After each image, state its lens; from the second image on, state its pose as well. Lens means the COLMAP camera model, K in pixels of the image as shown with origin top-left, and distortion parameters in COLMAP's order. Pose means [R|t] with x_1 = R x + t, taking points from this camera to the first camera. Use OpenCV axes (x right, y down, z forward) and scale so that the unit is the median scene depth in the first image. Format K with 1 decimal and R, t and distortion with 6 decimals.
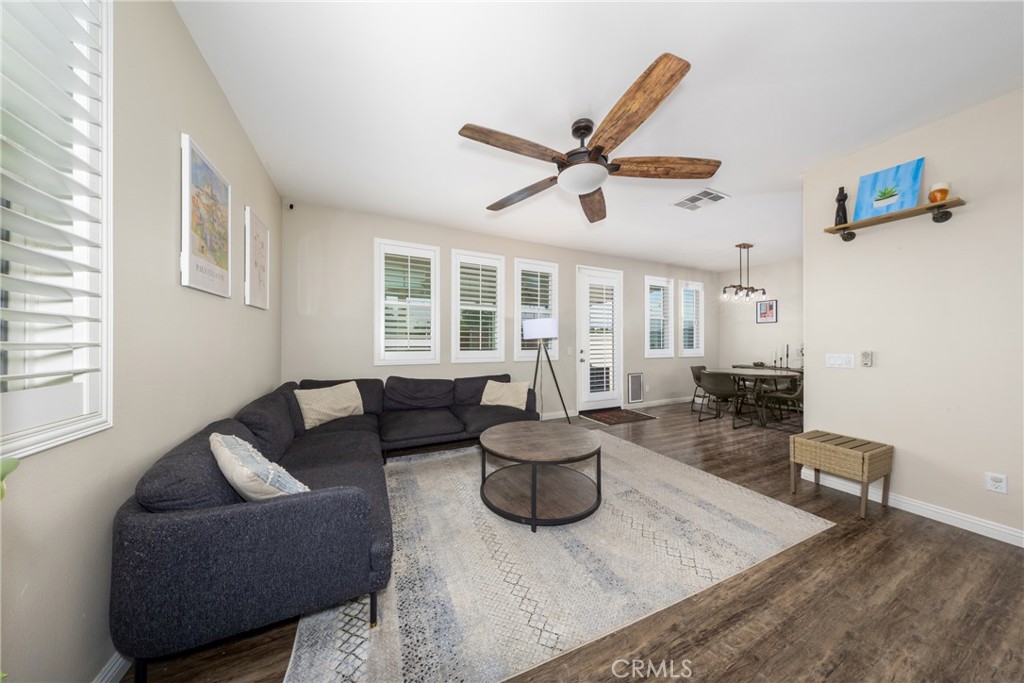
lens RADIAL K [[300.7, 0, 508.7], [0, 300.7, 342.1], [0, 0, 1]] dist [0.001892, -0.000015]
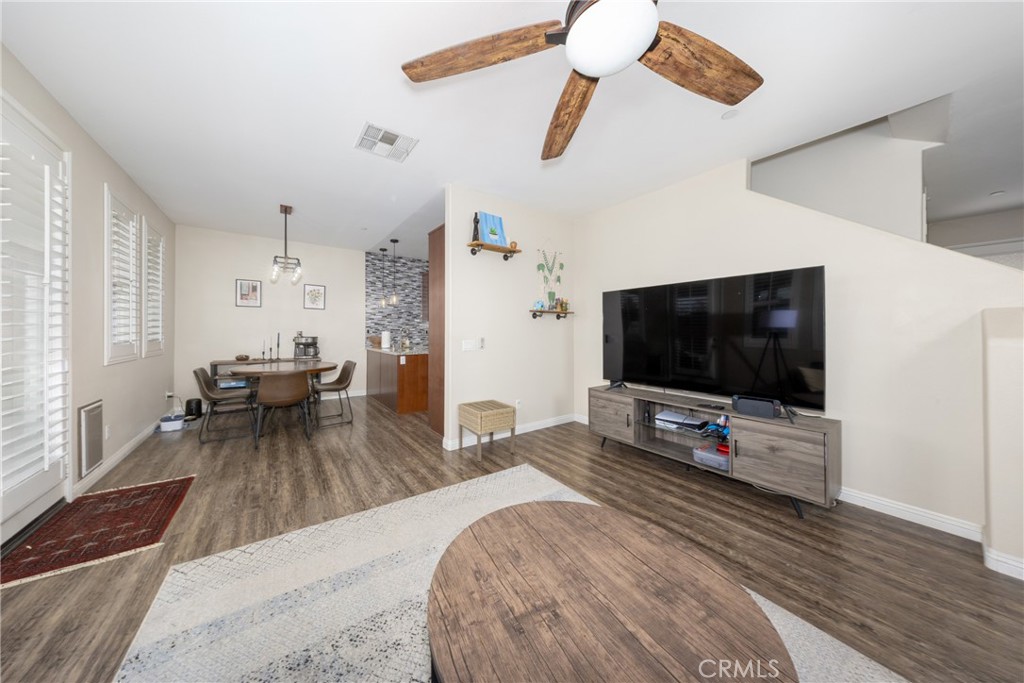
lens RADIAL K [[321.4, 0, 487.7], [0, 321.4, 329.2], [0, 0, 1]] dist [-0.000461, -0.000051]
pose [[-0.165942, 0.006421, 0.986115, -0.166520], [-0.004538, 0.999963, -0.007275, 0.000351], [-0.986125, -0.005682, -0.165907, 0.726144]]
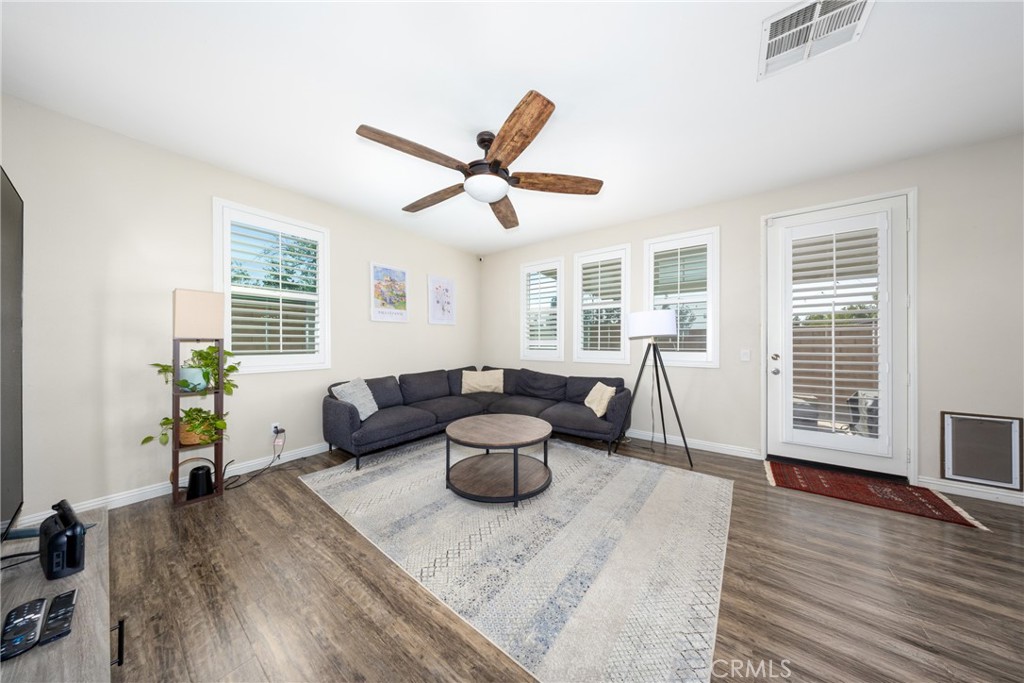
lens RADIAL K [[300.7, 0, 508.7], [0, 300.7, 342.1], [0, 0, 1]] dist [0.001892, -0.000015]
pose [[0.472435, -0.004035, -0.881356, 0.670848], [0.002630, 0.999992, -0.003168, 0.003790], [0.881362, -0.000822, 0.472442, 0.310598]]
